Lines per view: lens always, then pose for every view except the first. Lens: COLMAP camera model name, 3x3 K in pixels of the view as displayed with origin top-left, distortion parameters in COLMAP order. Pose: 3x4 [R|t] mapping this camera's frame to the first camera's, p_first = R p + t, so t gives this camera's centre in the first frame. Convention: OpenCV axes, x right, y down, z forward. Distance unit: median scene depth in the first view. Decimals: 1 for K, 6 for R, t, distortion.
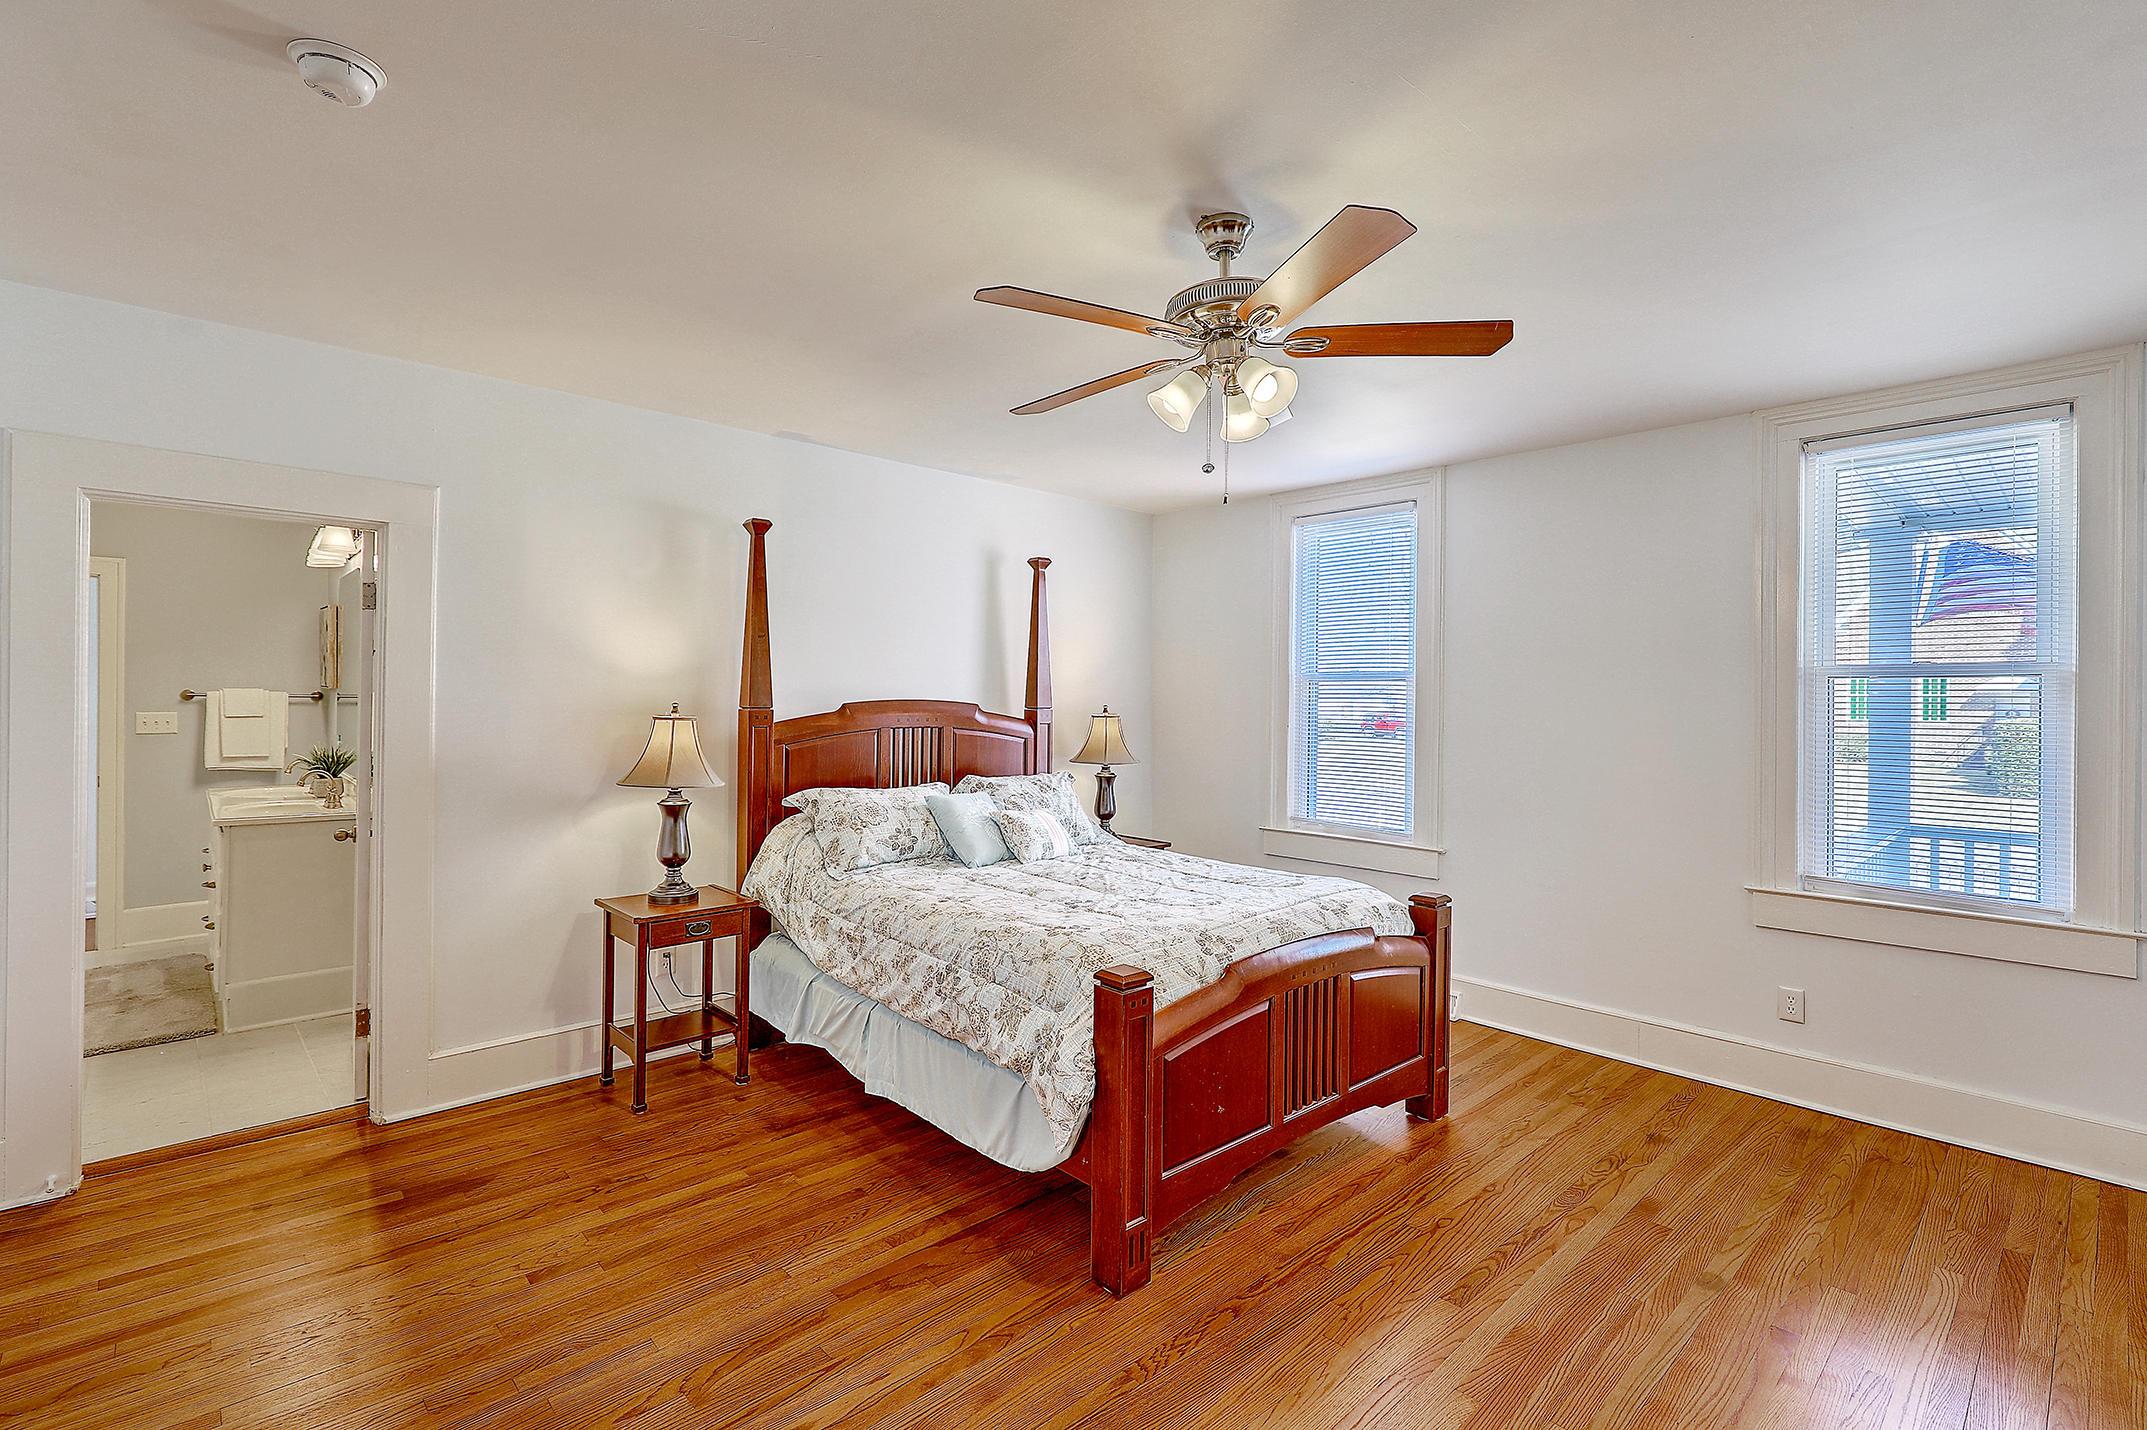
lens RADIAL K [[968.9, 0, 1081.6], [0, 968.9, 702.2], [0, 0, 1]] dist [-0.001444, -0.000111]
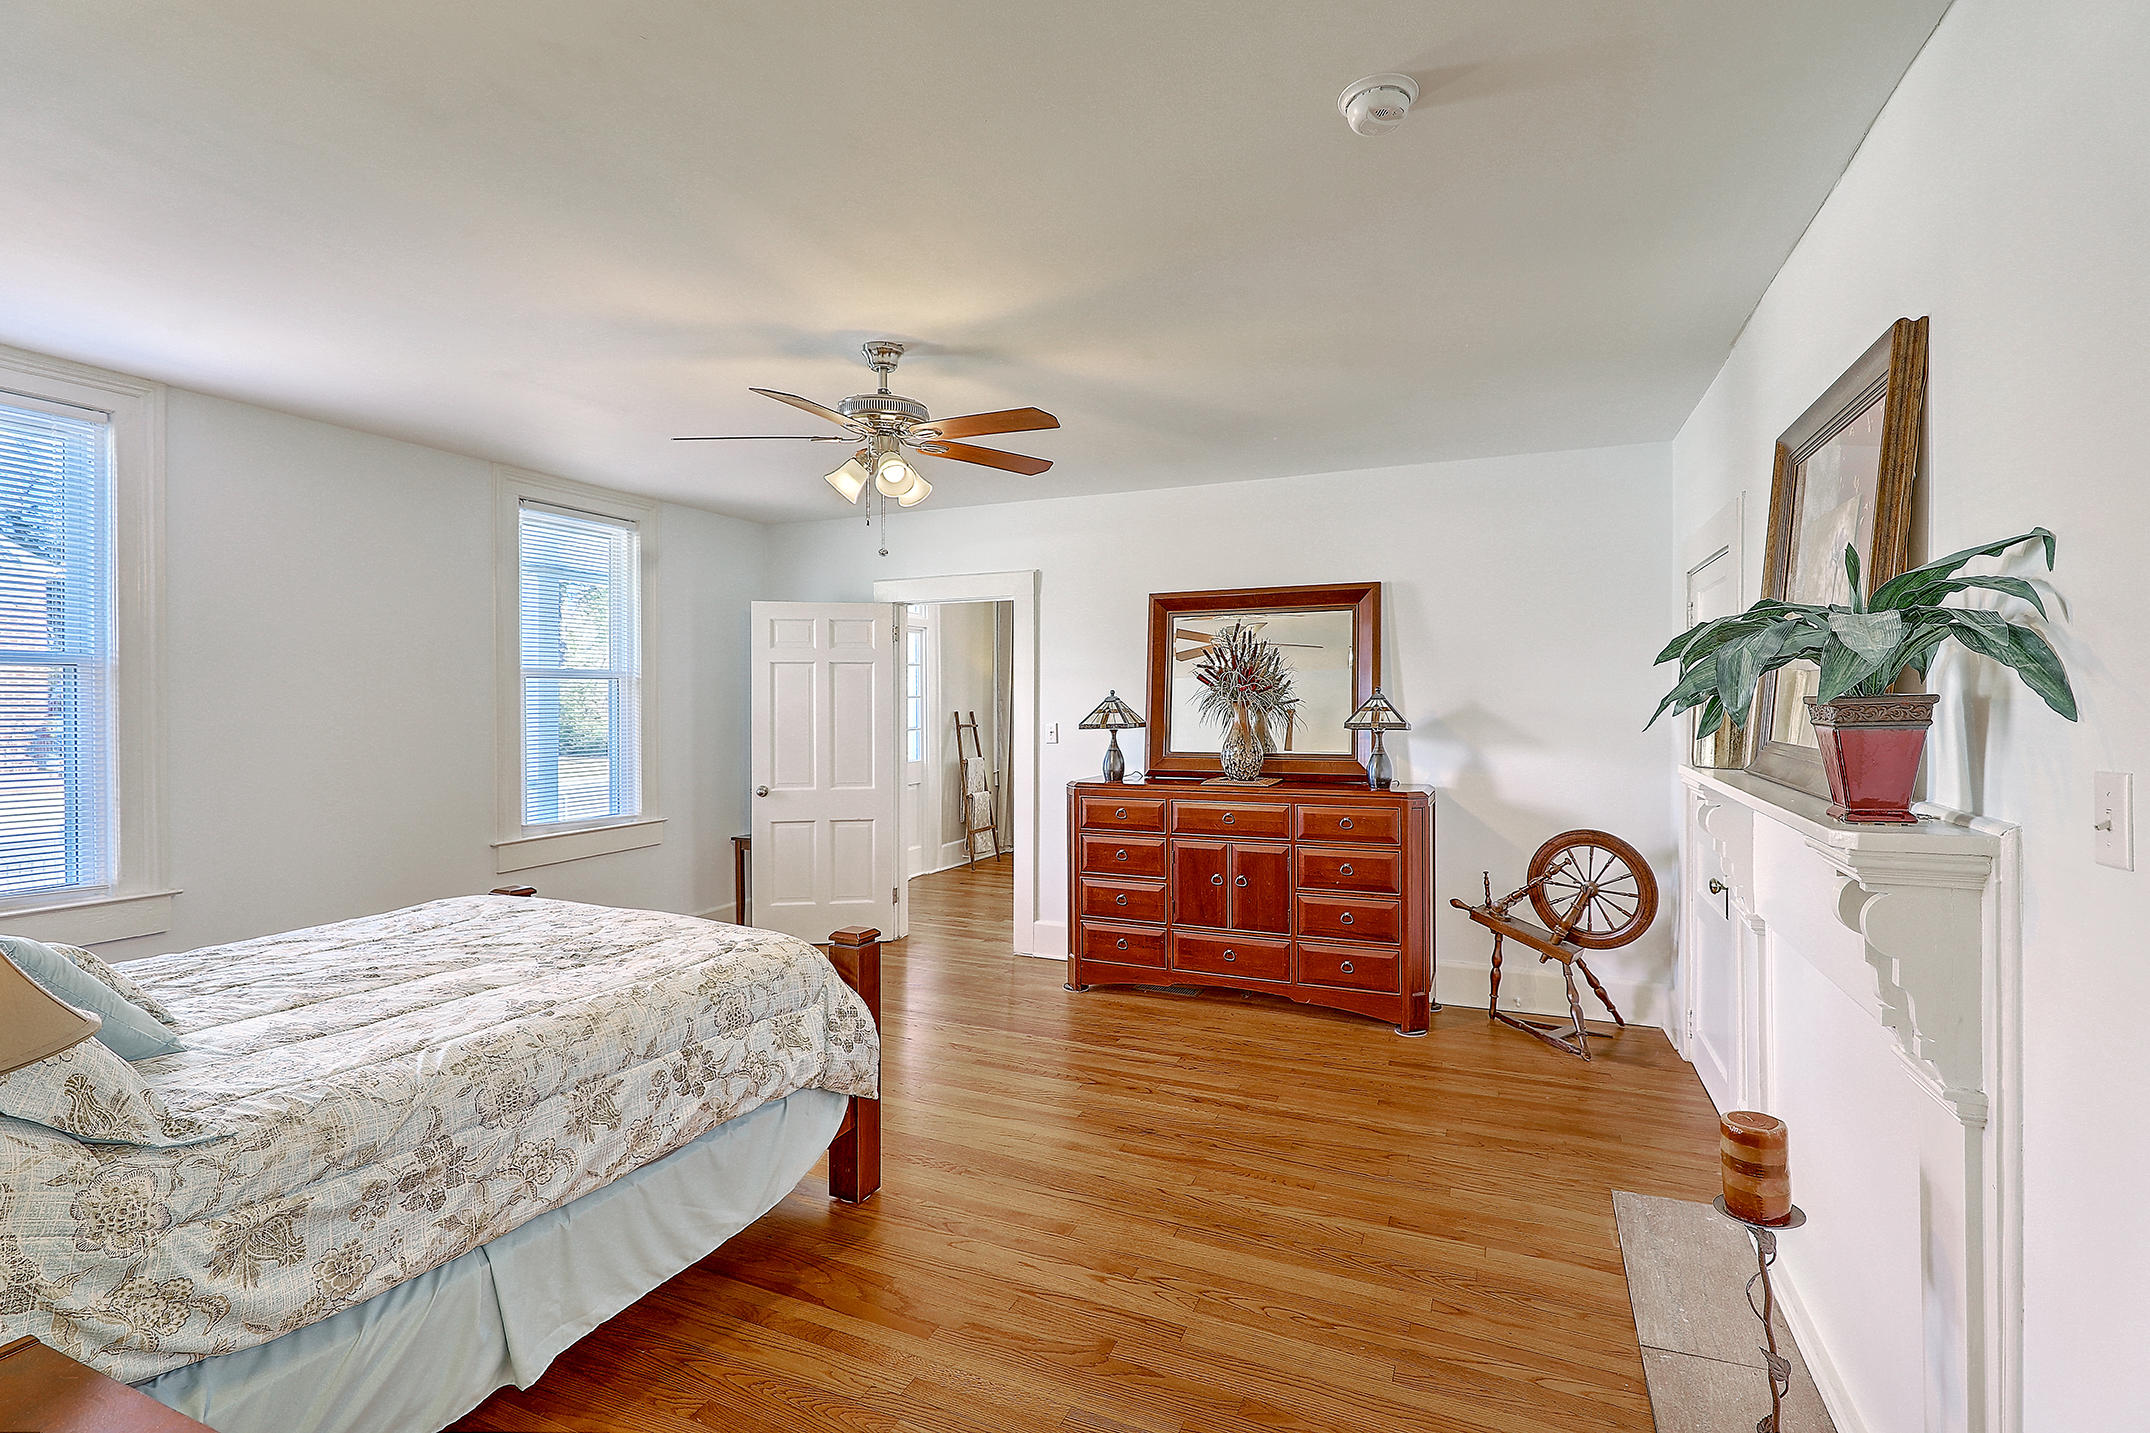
lens RADIAL K [[970.3, 0, 1086.1], [0, 970.3, 704.3], [0, 0, 1]] dist [-0.001444, -0.000111]
pose [[-0.390459, -0.017557, 0.920453, -0.897713], [-0.001686, 0.999830, 0.018356, -0.015533], [-0.920619, 0.005615, -0.390423, 0.938393]]
